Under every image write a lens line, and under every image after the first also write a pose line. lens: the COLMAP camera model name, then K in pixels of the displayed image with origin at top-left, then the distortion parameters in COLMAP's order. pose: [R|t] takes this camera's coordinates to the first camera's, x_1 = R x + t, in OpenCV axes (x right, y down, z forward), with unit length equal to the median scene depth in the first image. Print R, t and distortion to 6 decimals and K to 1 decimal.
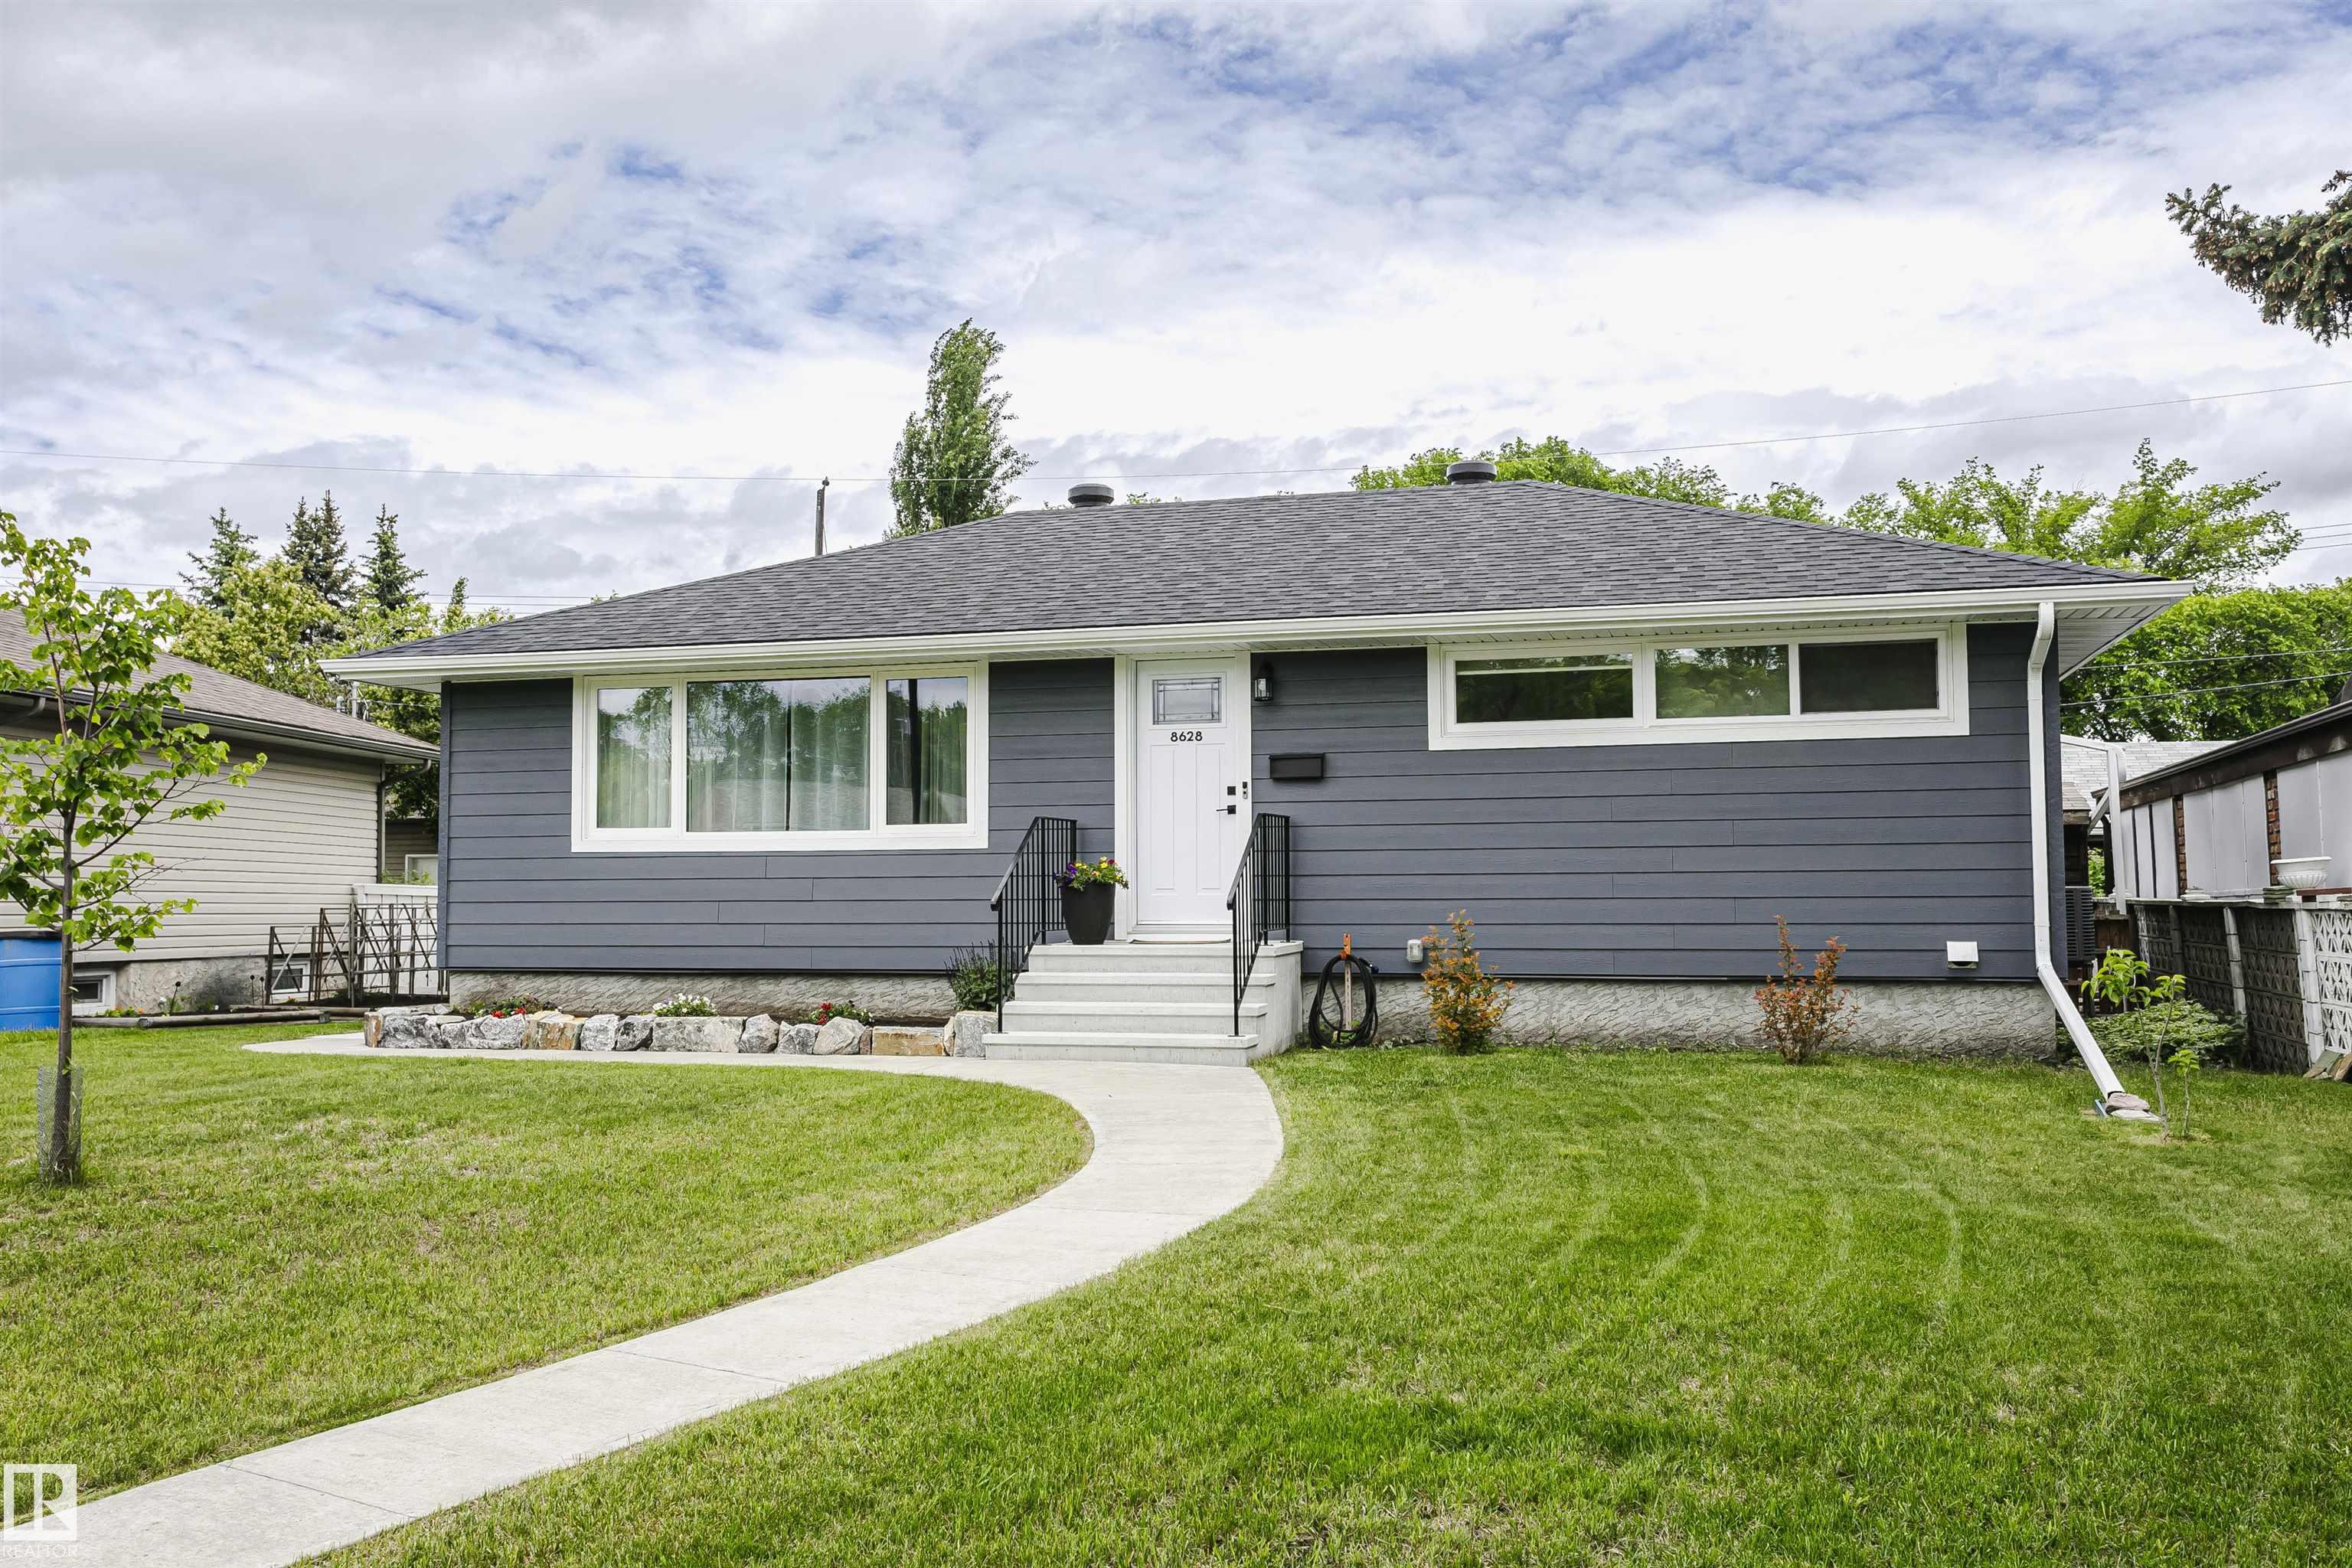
lens RADIAL K [[2031.7, 0, 1116.8], [0, 2031.7, 790.3], [0, 0, 1]] dist [0.010782, 0.005220]
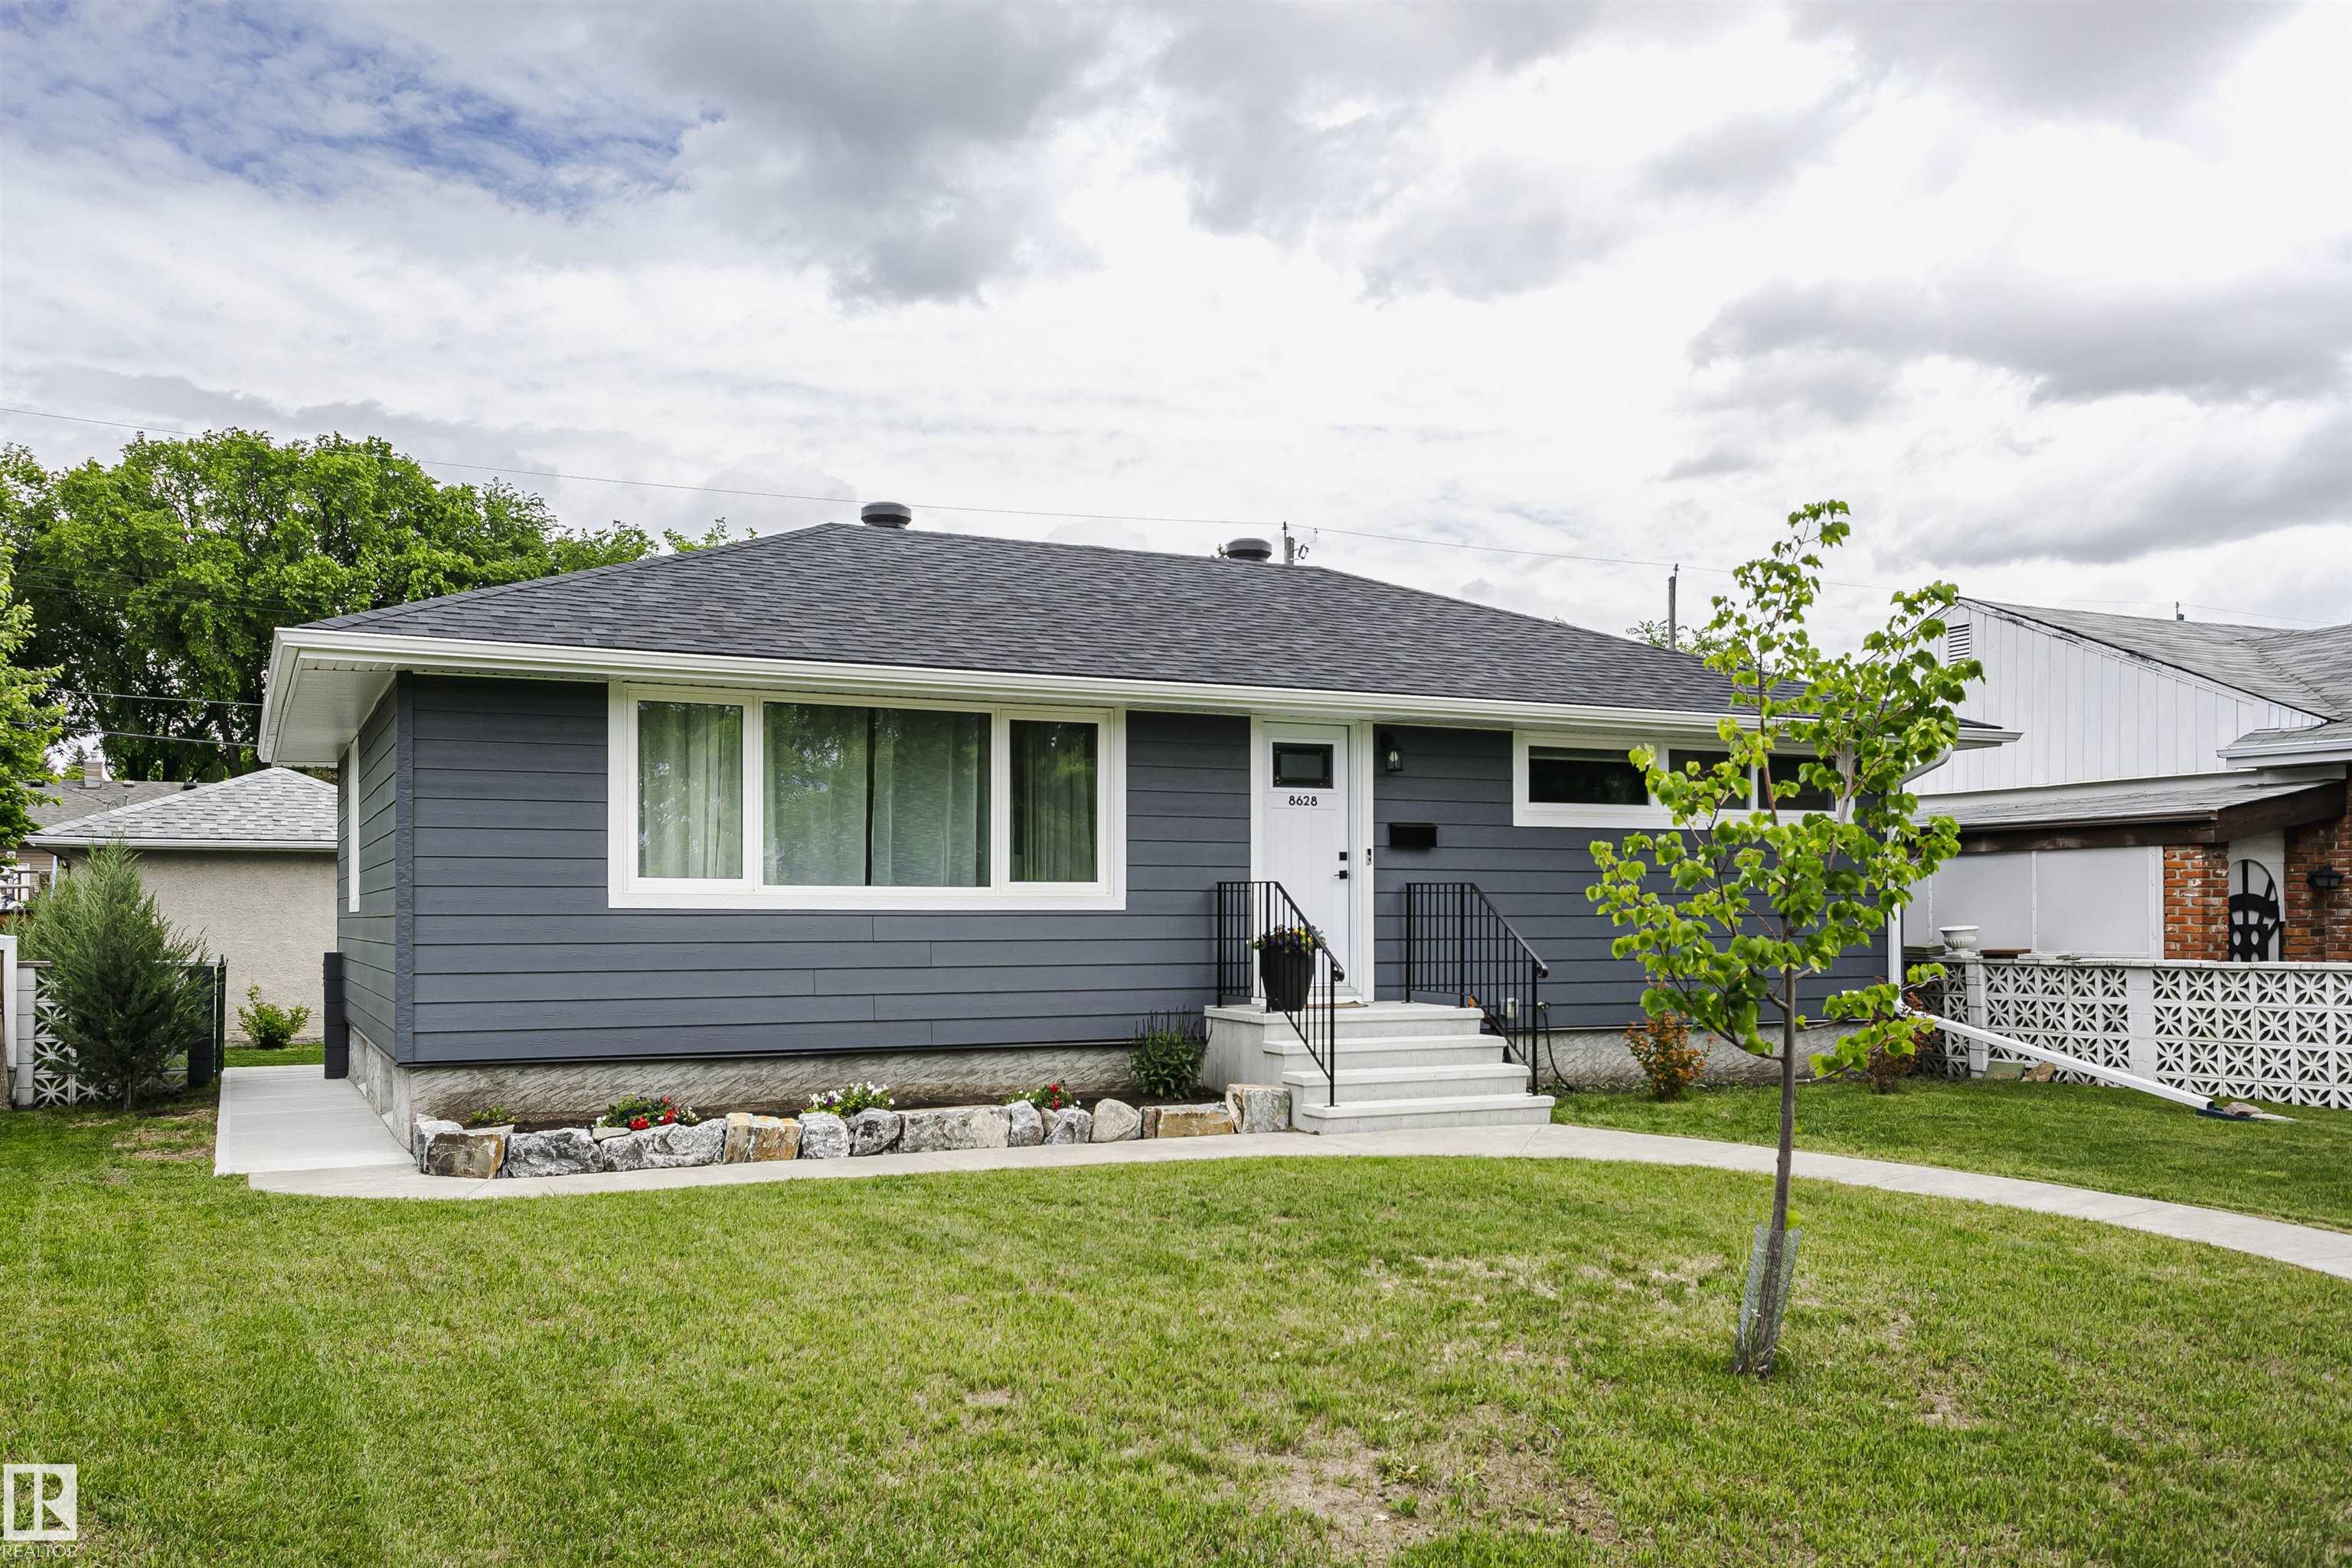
lens RADIAL K [[1959.6, 0, 1178.3], [0, 1959.6, 880.3], [0, 0, 1]] dist [0.030616, -0.013069]
pose [[0.736745, 0.015719, 0.675988, -0.683814], [-0.039816, 0.999004, 0.020165, -0.004399], [-0.674998, -0.041772, 0.736636, 0.330314]]
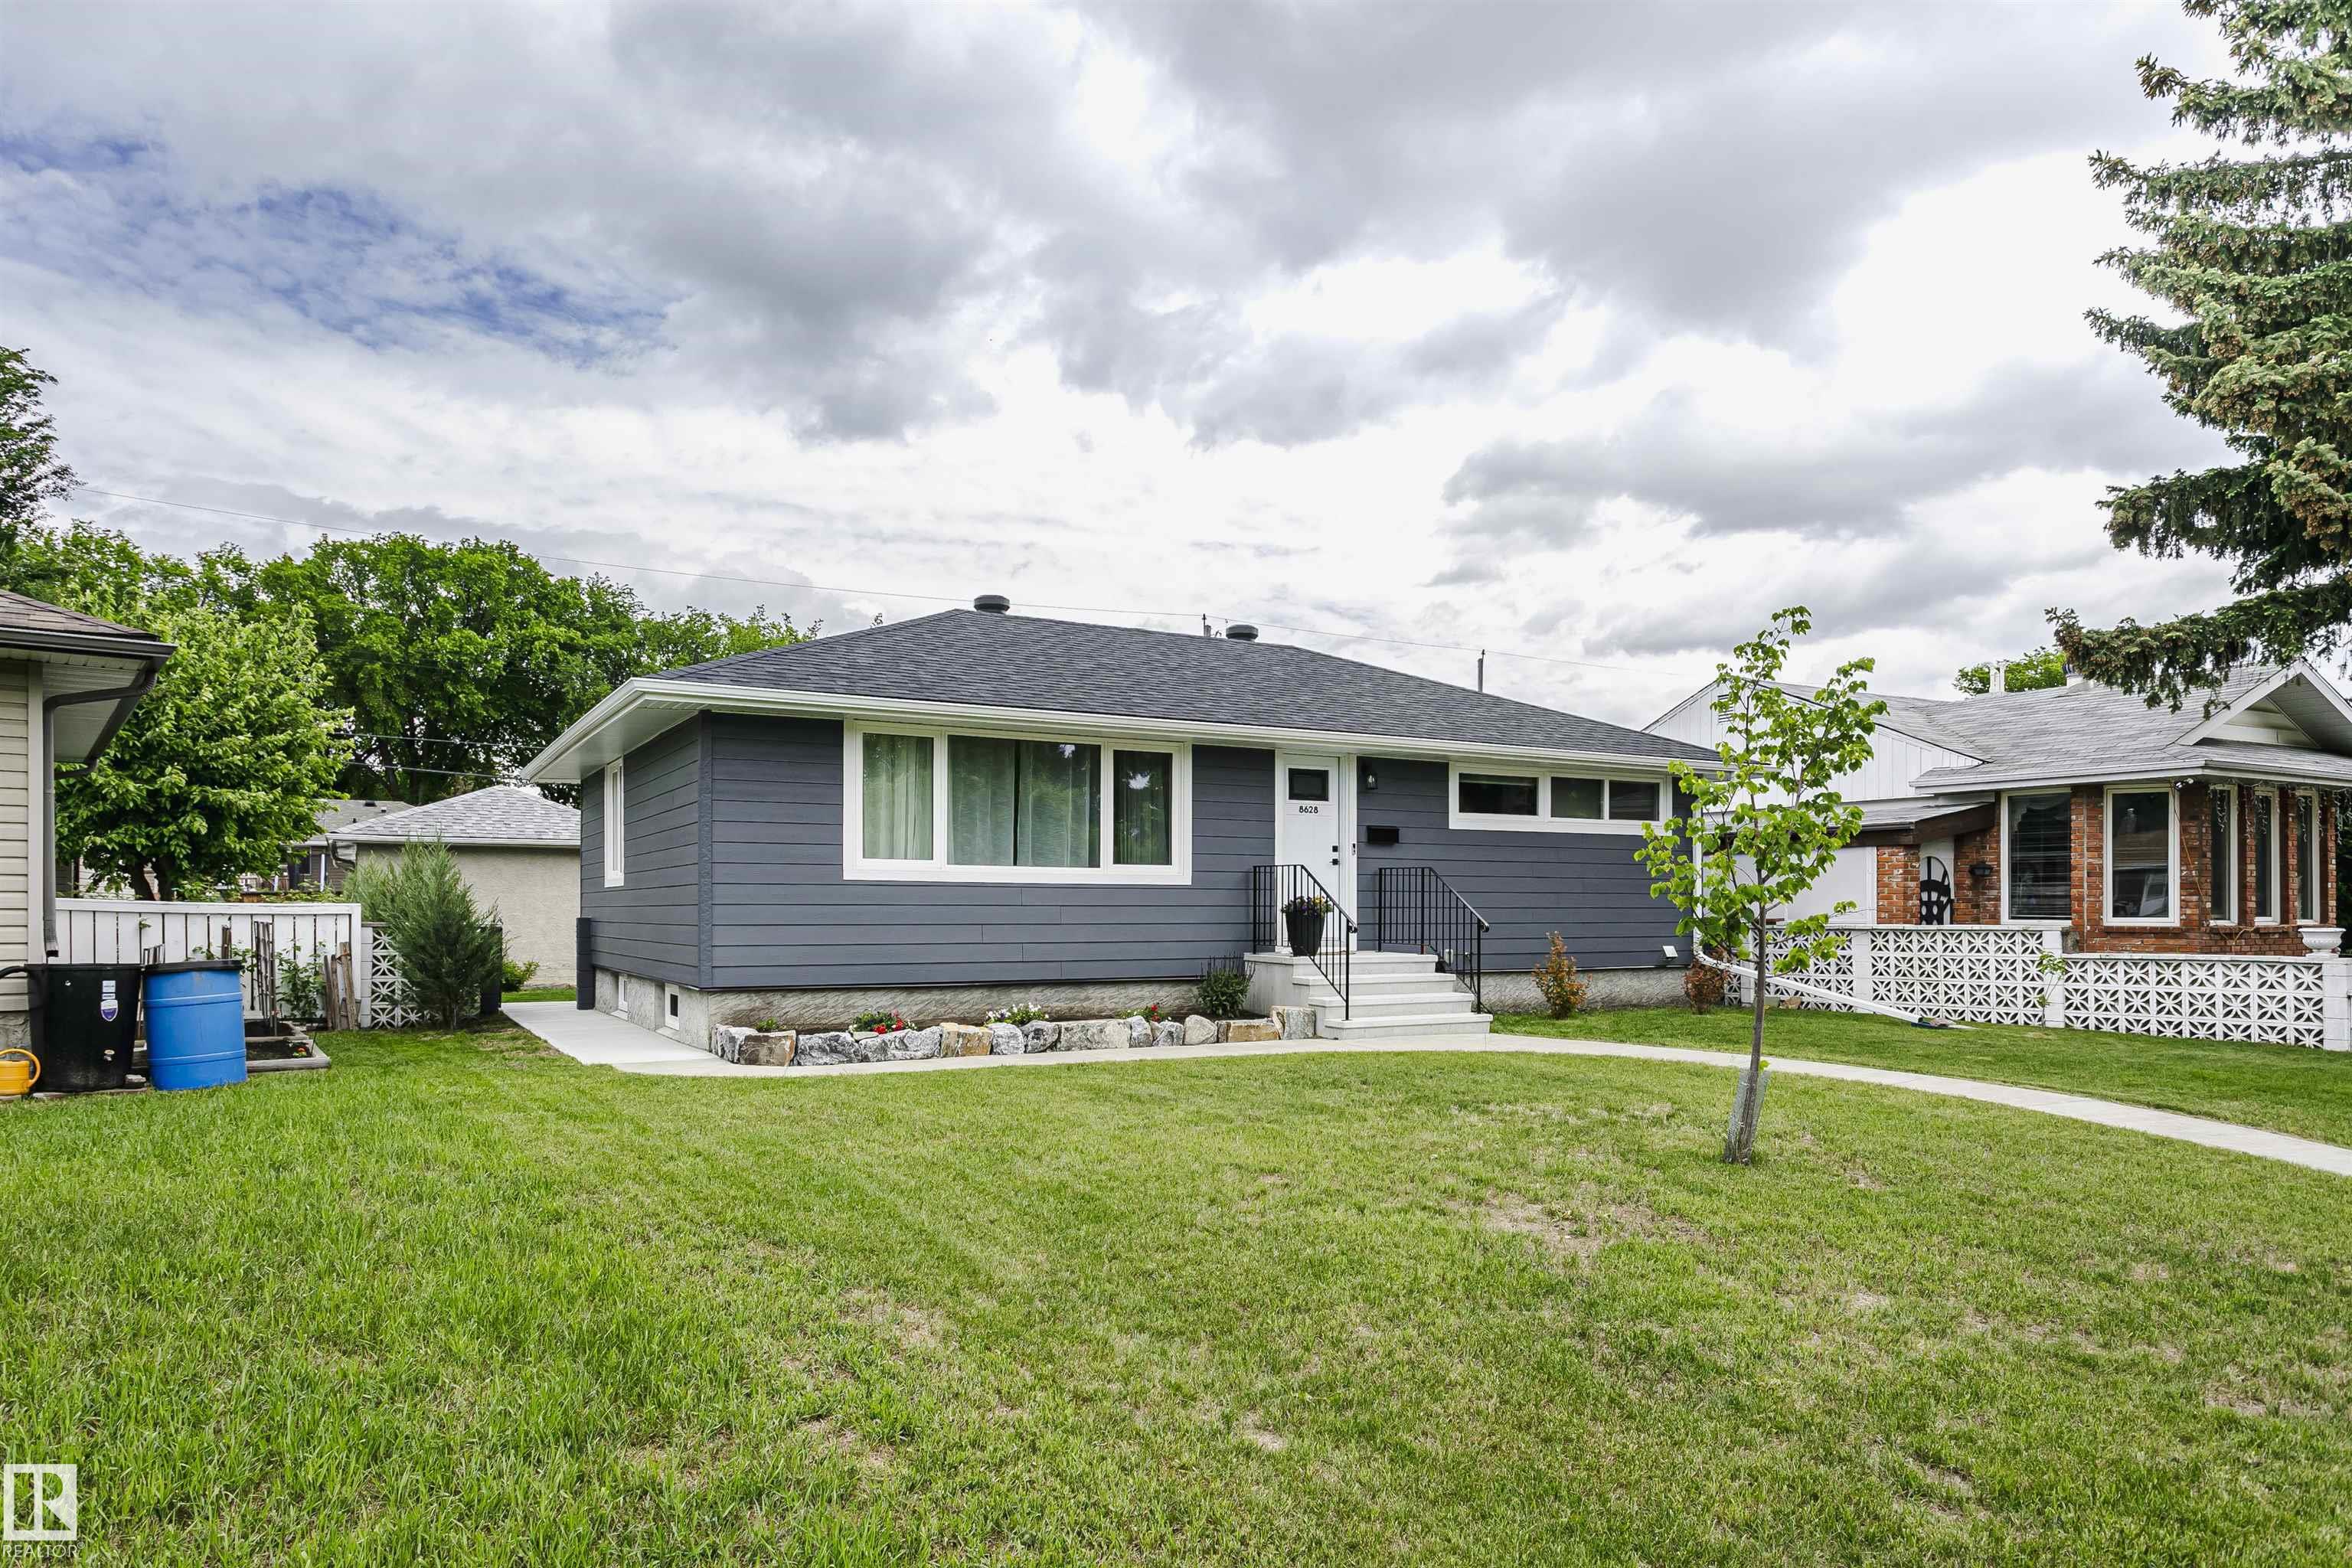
lens RADIAL K [[1470.1, 0, 1180.5], [0, 1470.1, 887.7], [0, 0, 1]] dist [-0.001253, 0.000874]
pose [[0.690098, 0.015974, 0.723540, -0.795537], [-0.044706, 0.998788, 0.020590, 0.011429], [-0.722334, -0.046556, 0.689976, 0.354341]]
